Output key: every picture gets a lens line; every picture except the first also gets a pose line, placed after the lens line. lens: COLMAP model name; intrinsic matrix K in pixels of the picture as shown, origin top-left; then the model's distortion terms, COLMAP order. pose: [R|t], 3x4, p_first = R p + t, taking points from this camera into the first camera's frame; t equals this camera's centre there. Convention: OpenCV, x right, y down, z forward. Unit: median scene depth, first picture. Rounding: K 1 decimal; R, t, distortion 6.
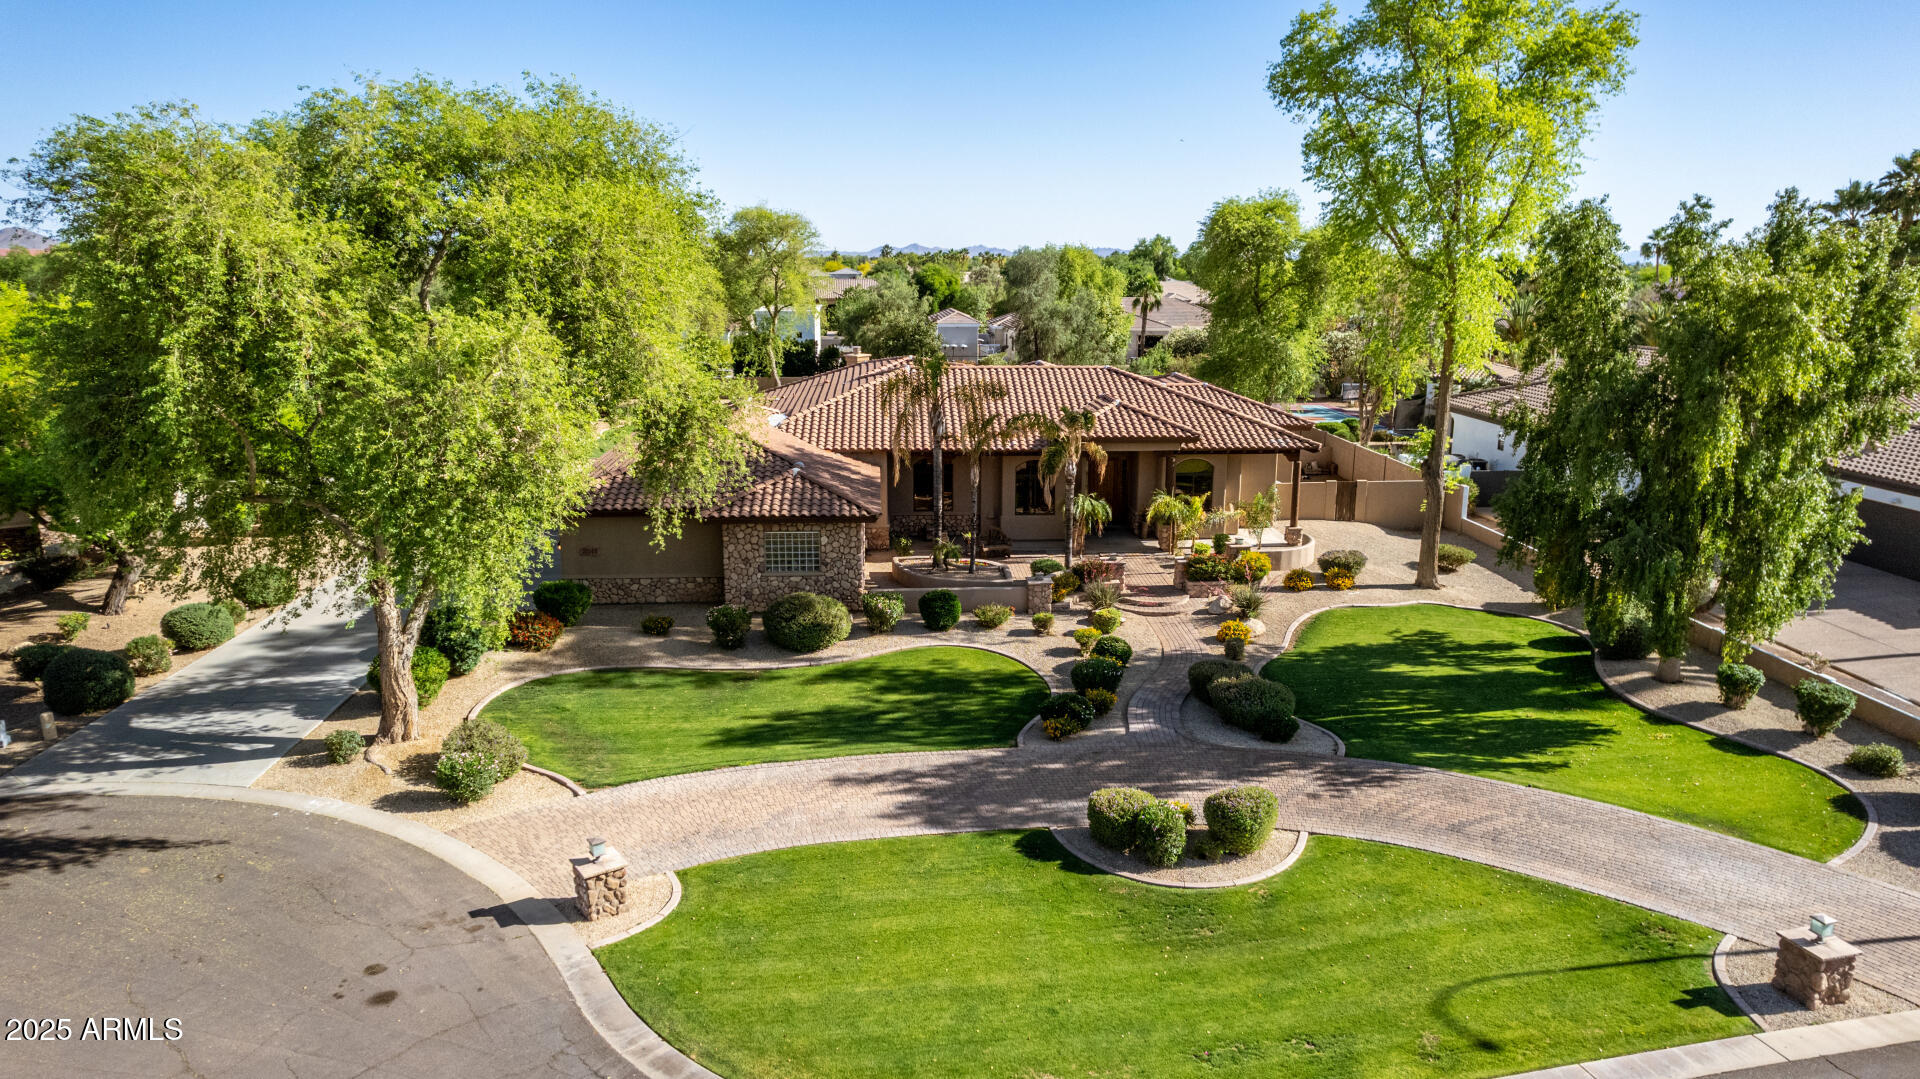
lens RADIAL K [[1252.4, 0, 968.4], [0, 1252.4, 542.6], [0, 0, 1]] dist [-0.035623, 0.006303]
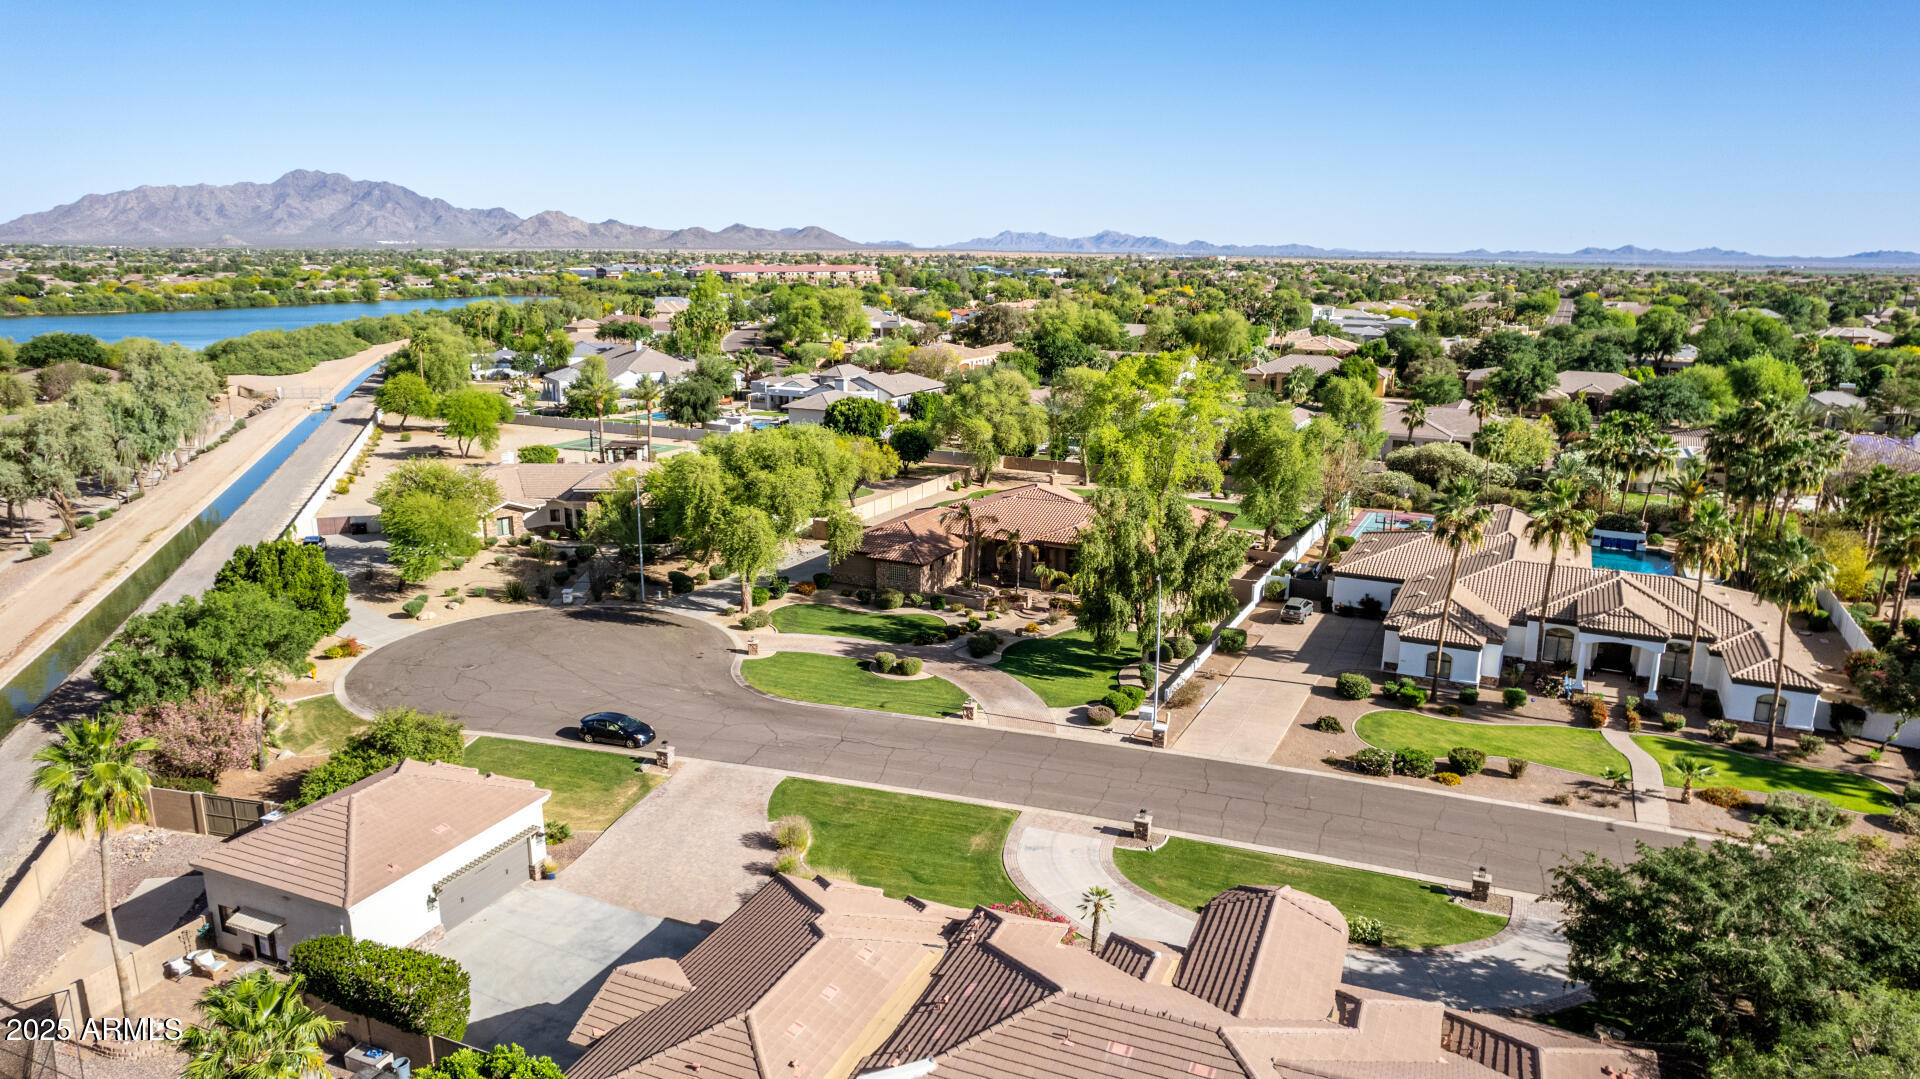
lens RADIAL K [[1252.4, 0, 968.4], [0, 1252.4, 542.6], [0, 0, 1]] dist [-0.035623, 0.006303]
pose [[0.861597, 0.121930, -0.492731, 1.721168], [-0.120831, 0.992083, 0.034213, -0.222565], [0.493002, 0.030060, 0.869509, -1.684755]]
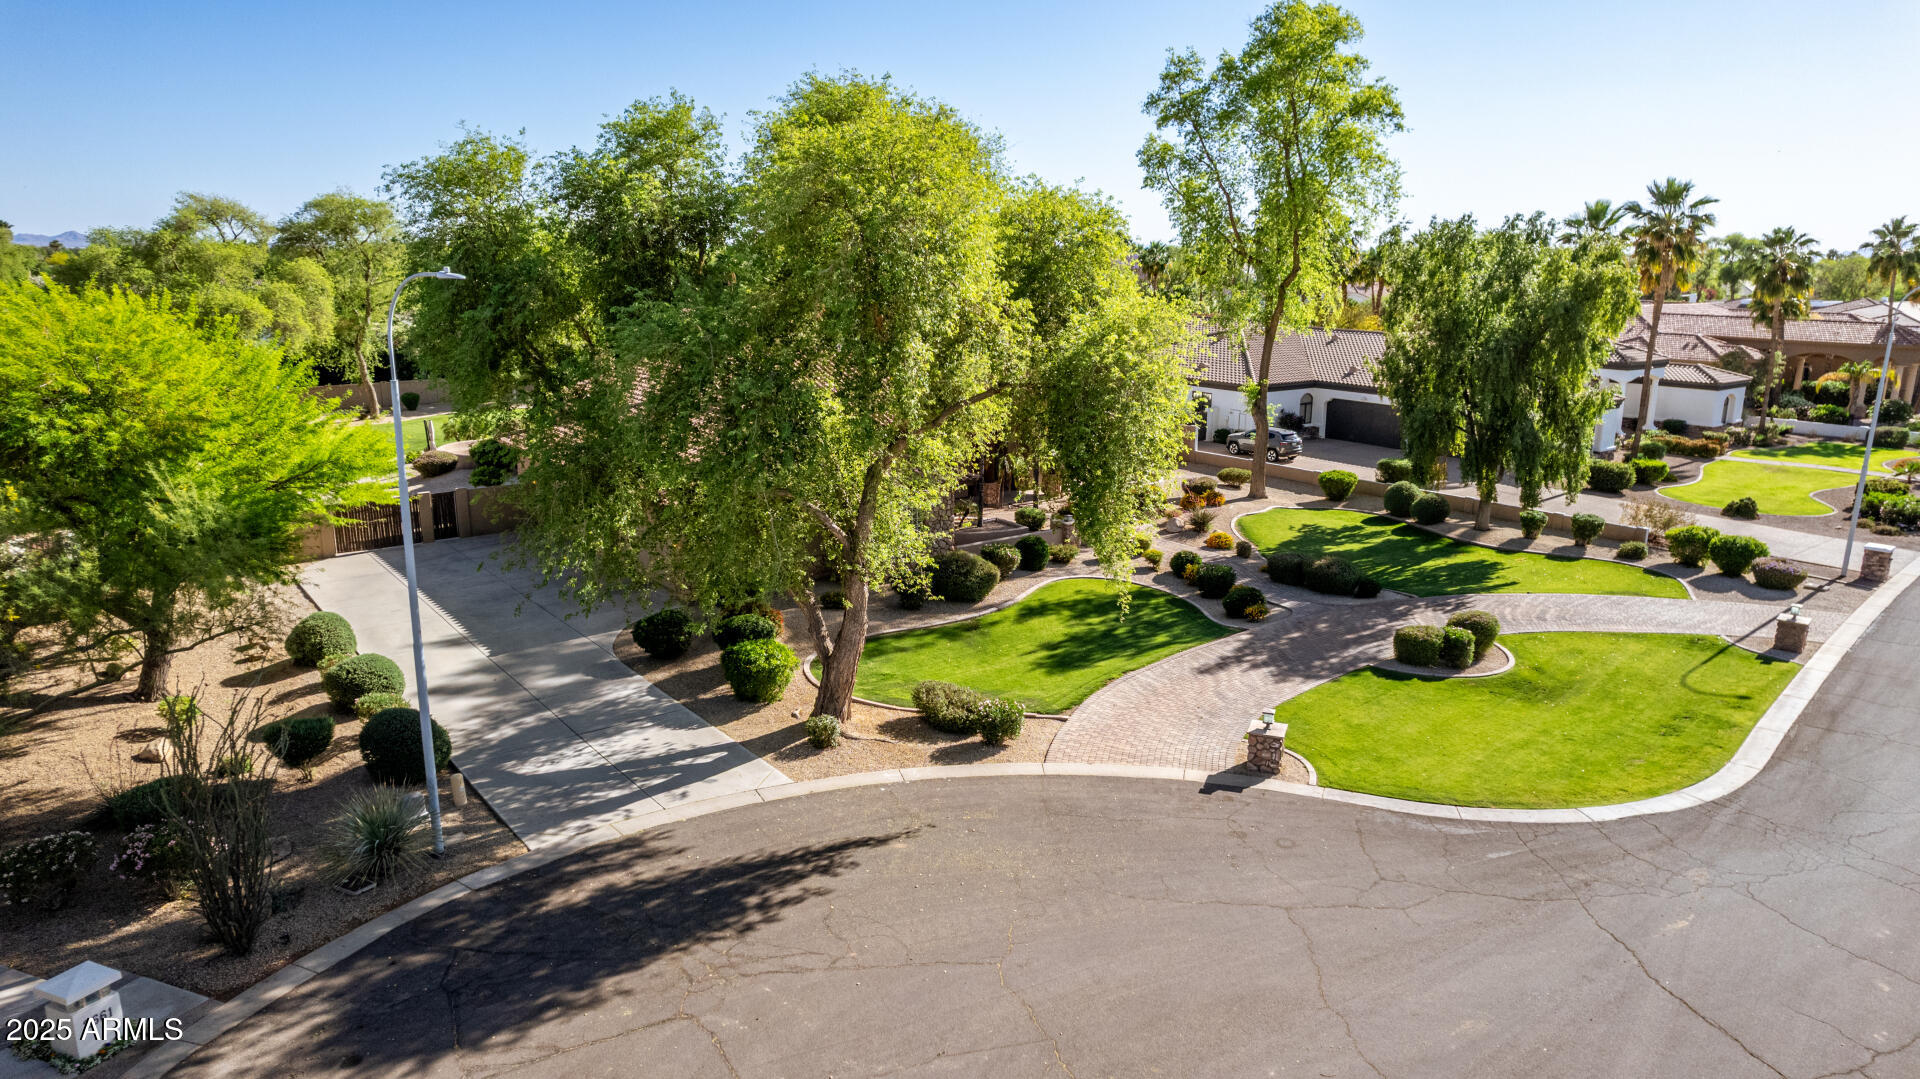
lens RADIAL K [[1252.4, 0, 968.4], [0, 1252.4, 542.6], [0, 0, 1]] dist [-0.035623, 0.006303]
pose [[0.843490, -0.127403, 0.521818, -0.887664], [0.121686, 0.991530, 0.045386, -0.021402], [-0.523180, 0.025215, 0.851849, 0.043502]]
